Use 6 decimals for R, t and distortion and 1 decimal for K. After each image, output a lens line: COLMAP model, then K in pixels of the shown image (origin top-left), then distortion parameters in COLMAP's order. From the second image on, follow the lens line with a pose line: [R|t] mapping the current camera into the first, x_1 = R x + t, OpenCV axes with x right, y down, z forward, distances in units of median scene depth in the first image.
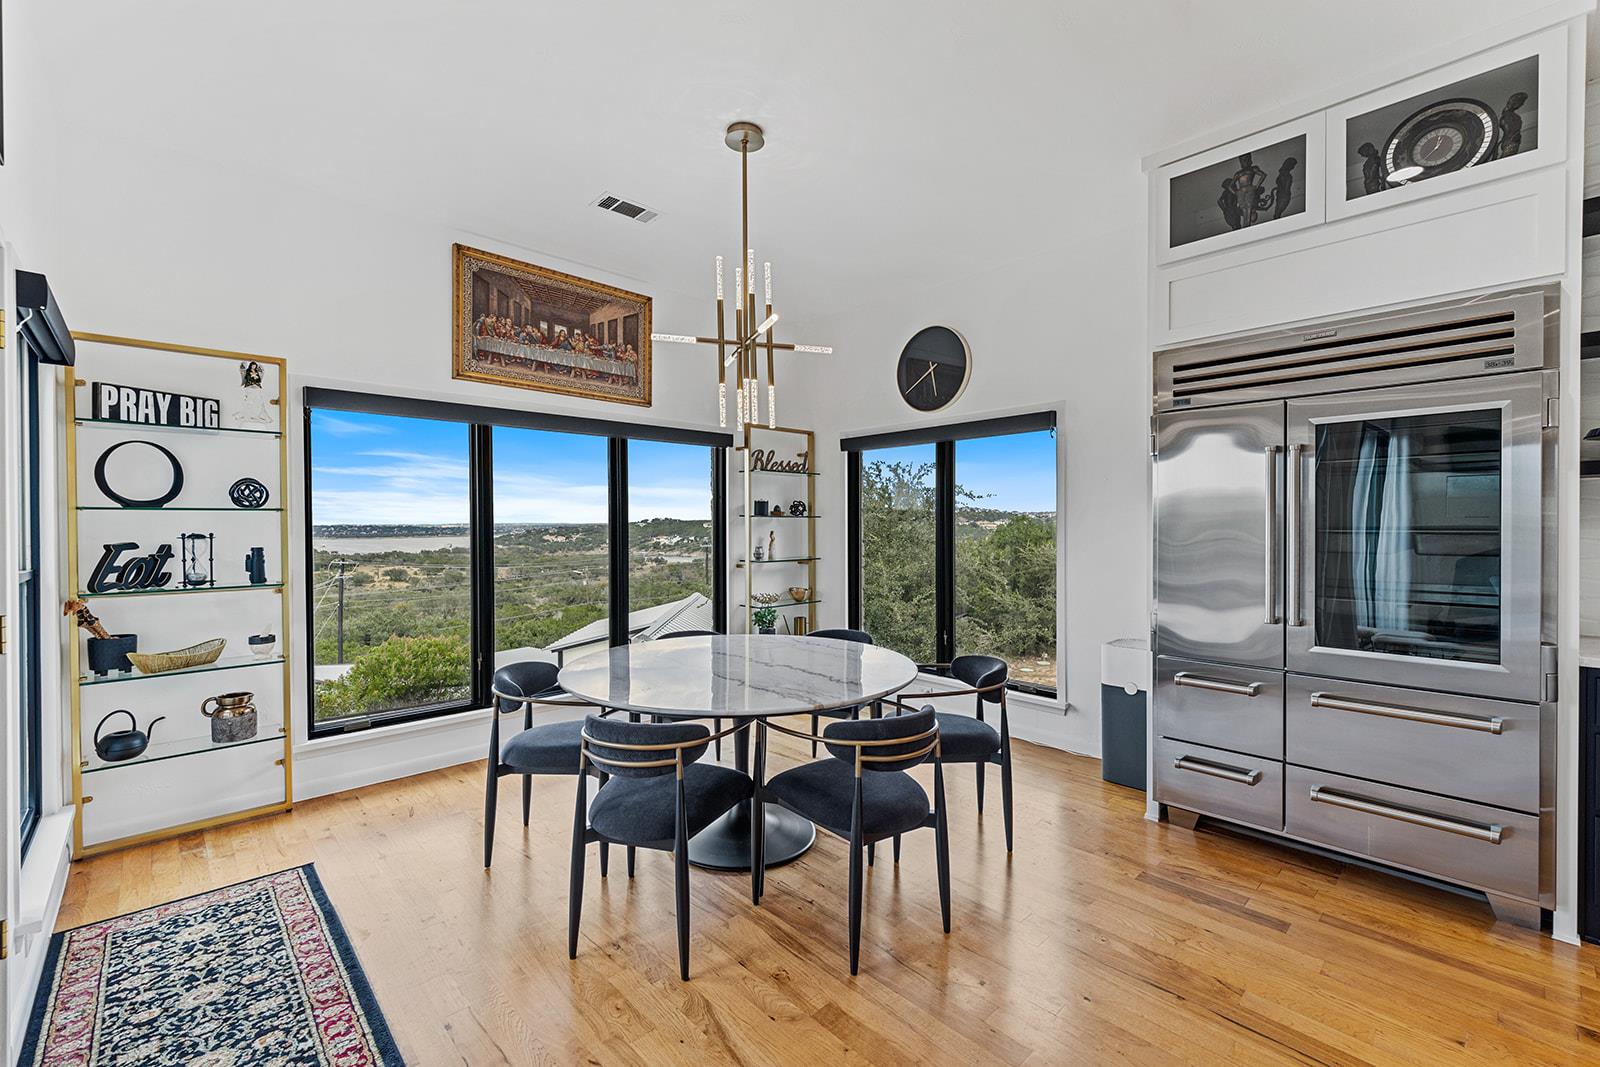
lens RADIAL K [[679.3, 0, 797.8], [0, 679.3, 527.9], [0, 0, 1]] dist [0.014289, -0.005827]
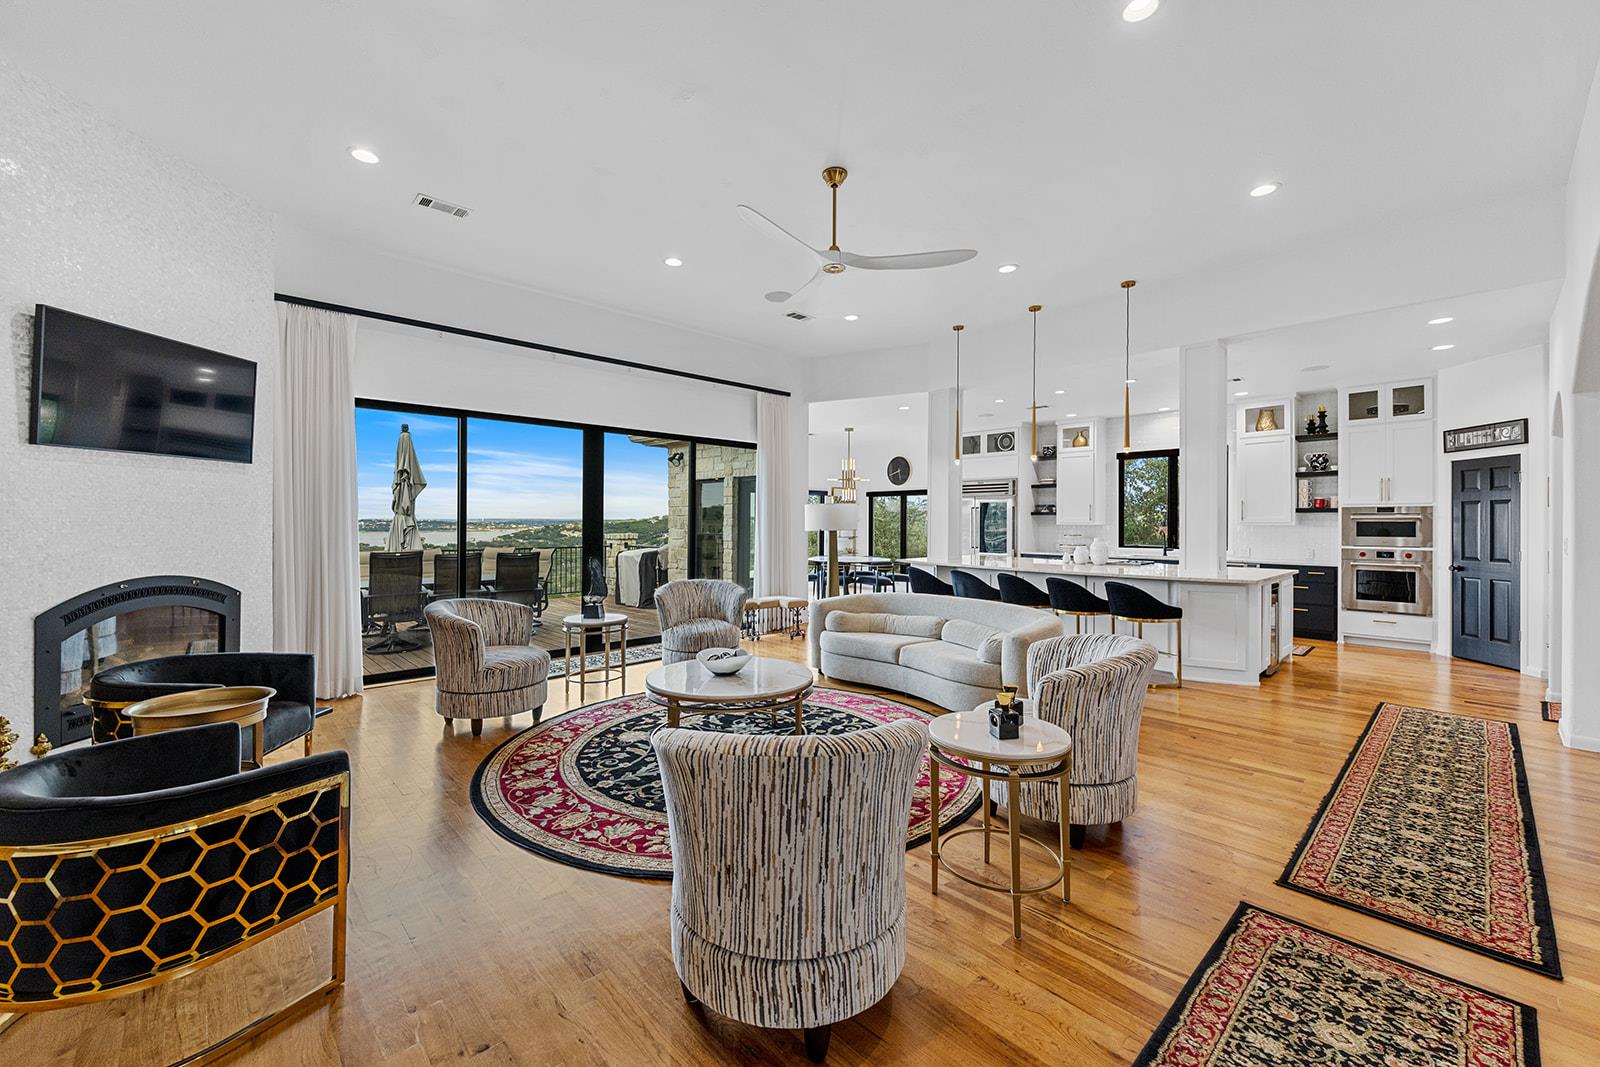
lens RADIAL K [[643.4, 0, 800.3], [0, 643.4, 519.4], [0, 0, 1]] dist [0.013686, -0.000143]
pose [[0.999965, 0.006508, 0.005262, -0.371310], [-0.006460, 0.999938, -0.009088, 0.003111], [-0.005321, 0.009054, 0.999945, -2.725958]]
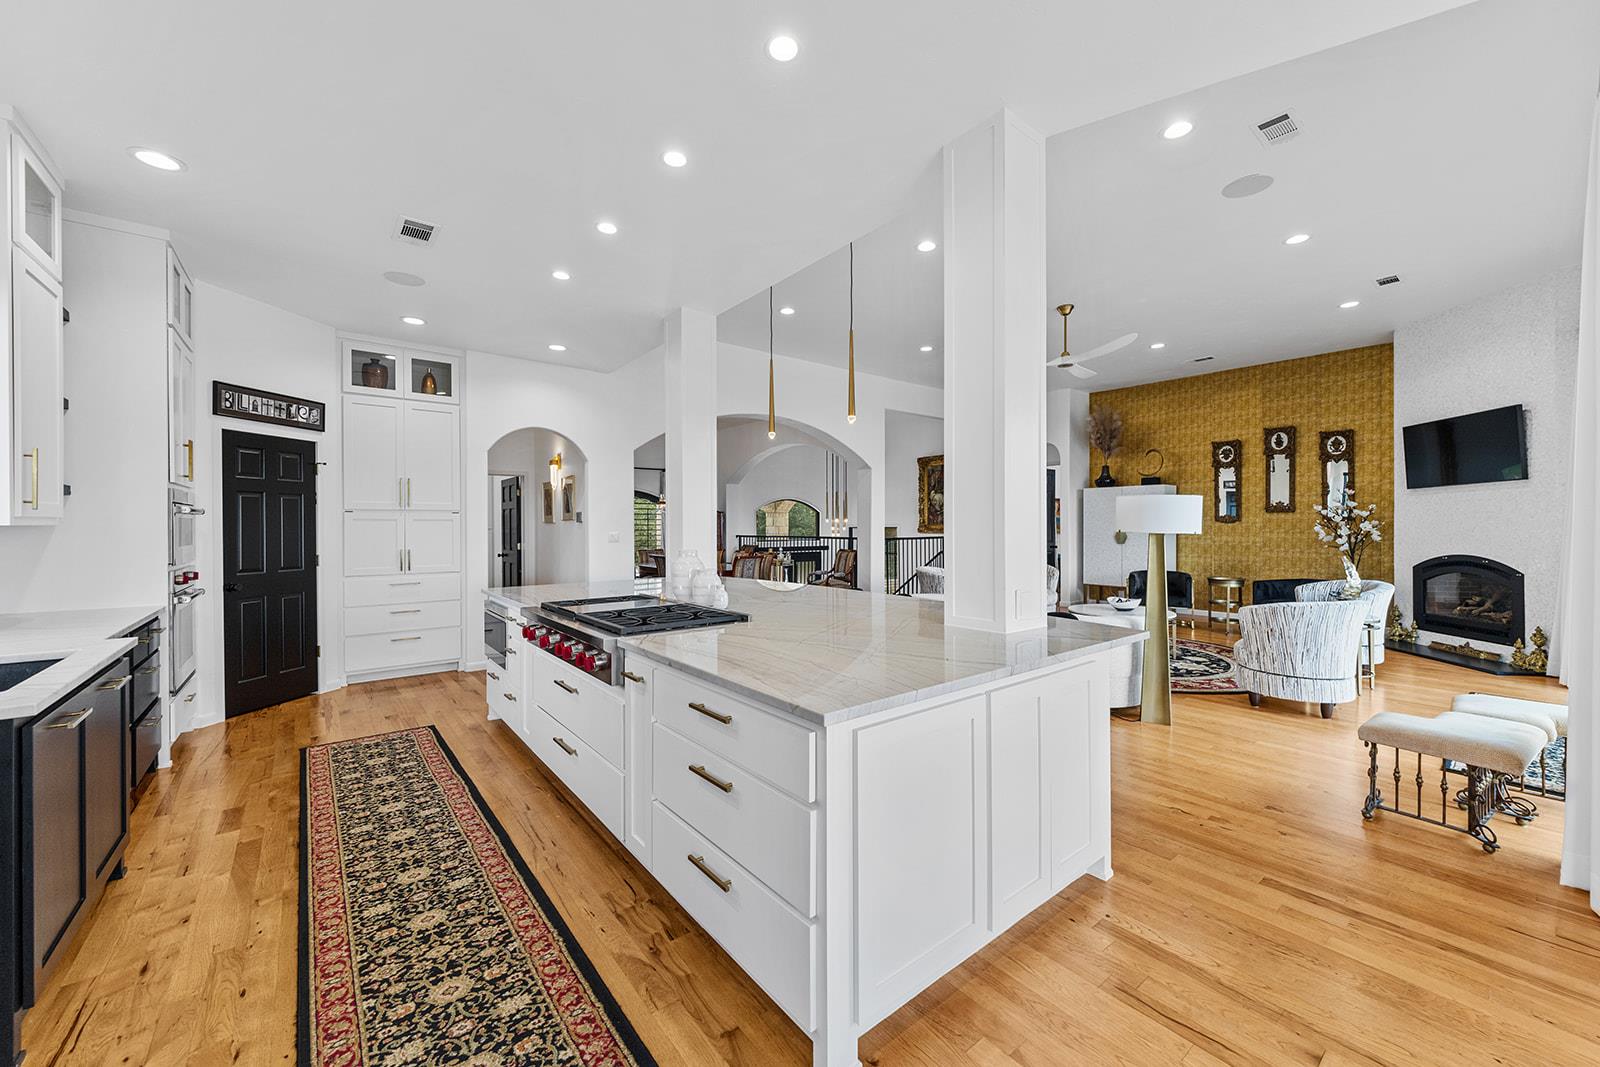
lens RADIAL K [[617.8, 0, 800.0], [0, 617.8, 533.5], [0, 0, 1]] dist [-0.000154, -0.000357]
pose [[-0.996319, 0.005663, 0.085533, 0.451467], [0.006939, 0.999869, 0.014629, -0.004945], [-0.085439, 0.015169, -0.996228, 0.838091]]
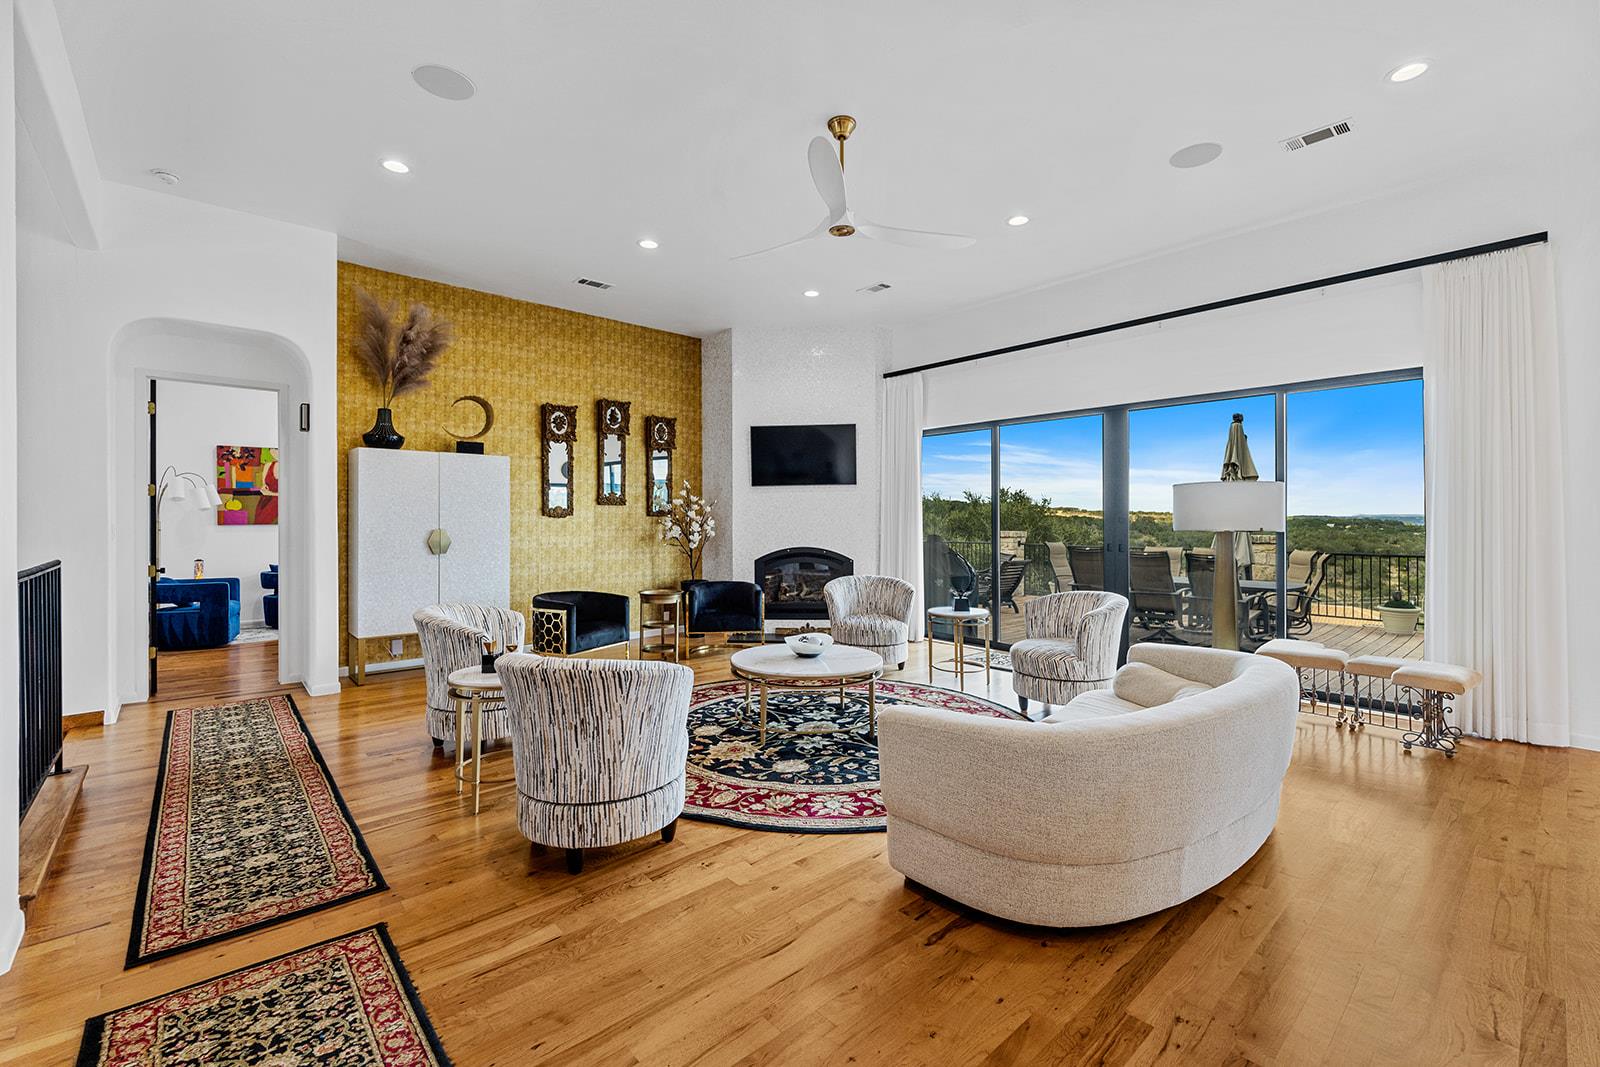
lens RADIAL K [[679.3, 0, 797.8], [0, 679.3, 527.9], [0, 0, 1]] dist [0.014289, -0.005827]
pose [[-0.029183, 0.016451, -0.999439, 1.016111], [-0.002099, 0.999861, 0.016519, -0.003929], [0.999572, 0.002580, -0.029144, -1.384668]]
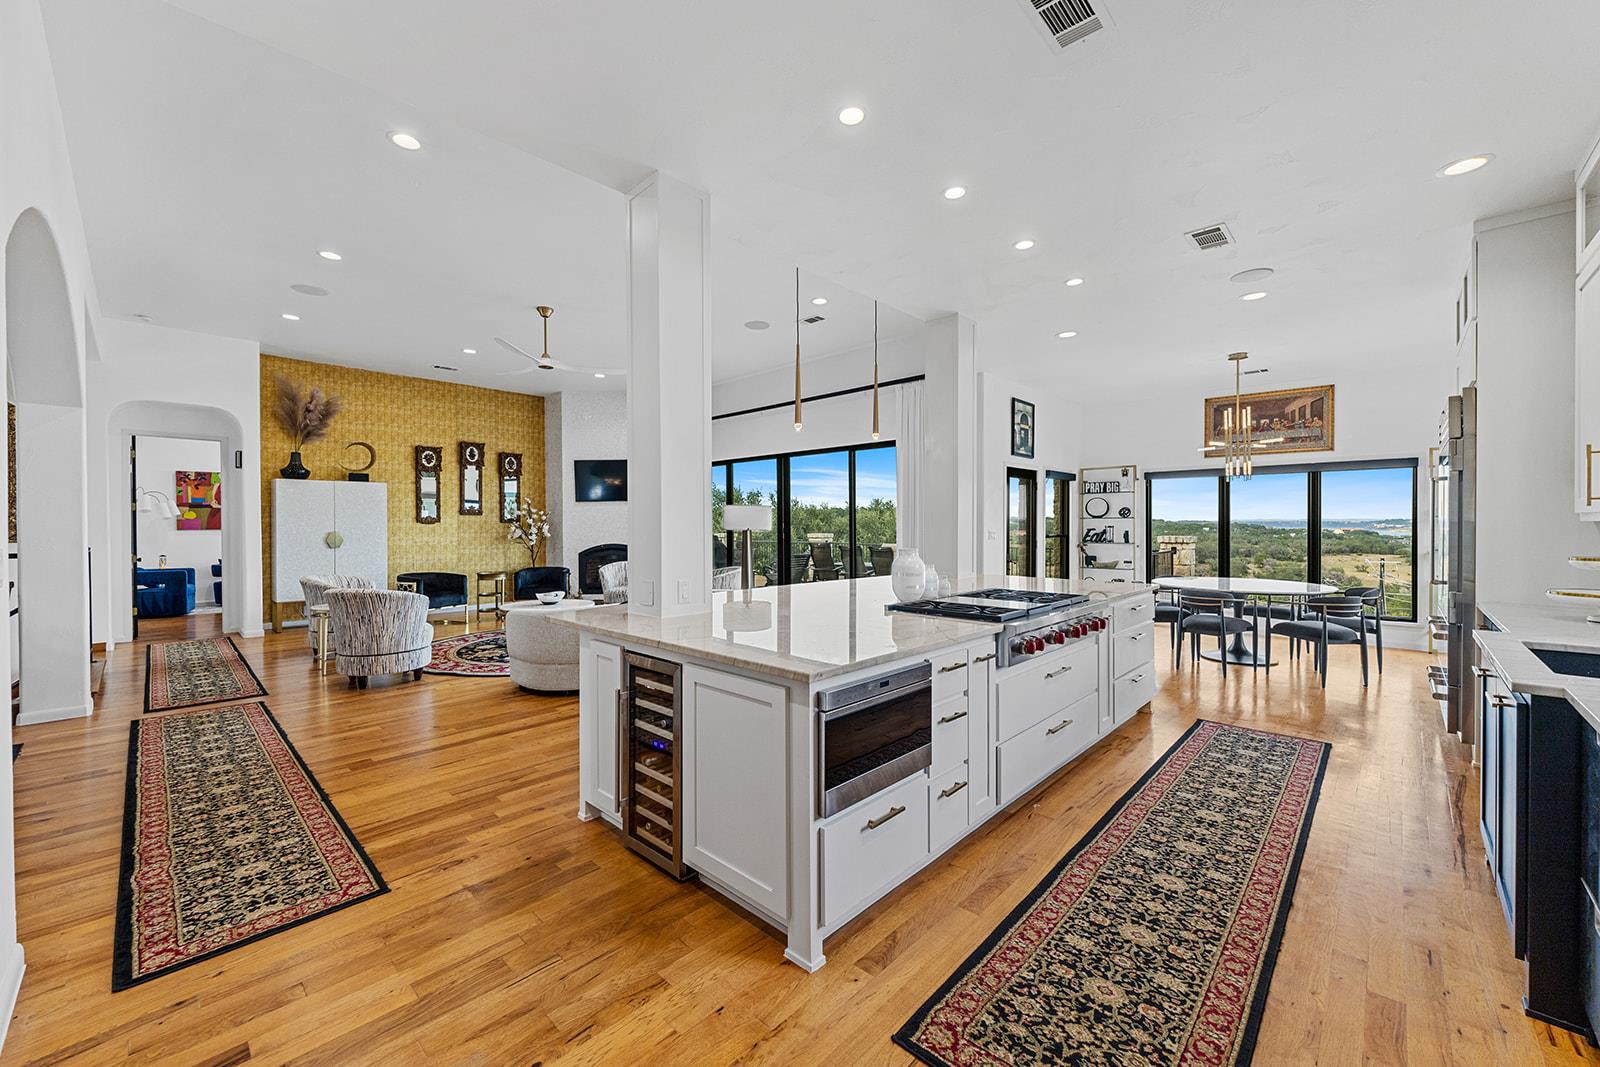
lens RADIAL K [[625.3, 0, 799.7], [0, 625.3, 536.8], [0, 0, 1]] dist [0.000746, -0.000072]
pose [[0.054448, 0.023080, -0.998250, 1.932229], [-0.000117, 0.999733, 0.023108, -0.007038], [0.998517, -0.001141, 0.054436, -0.587102]]
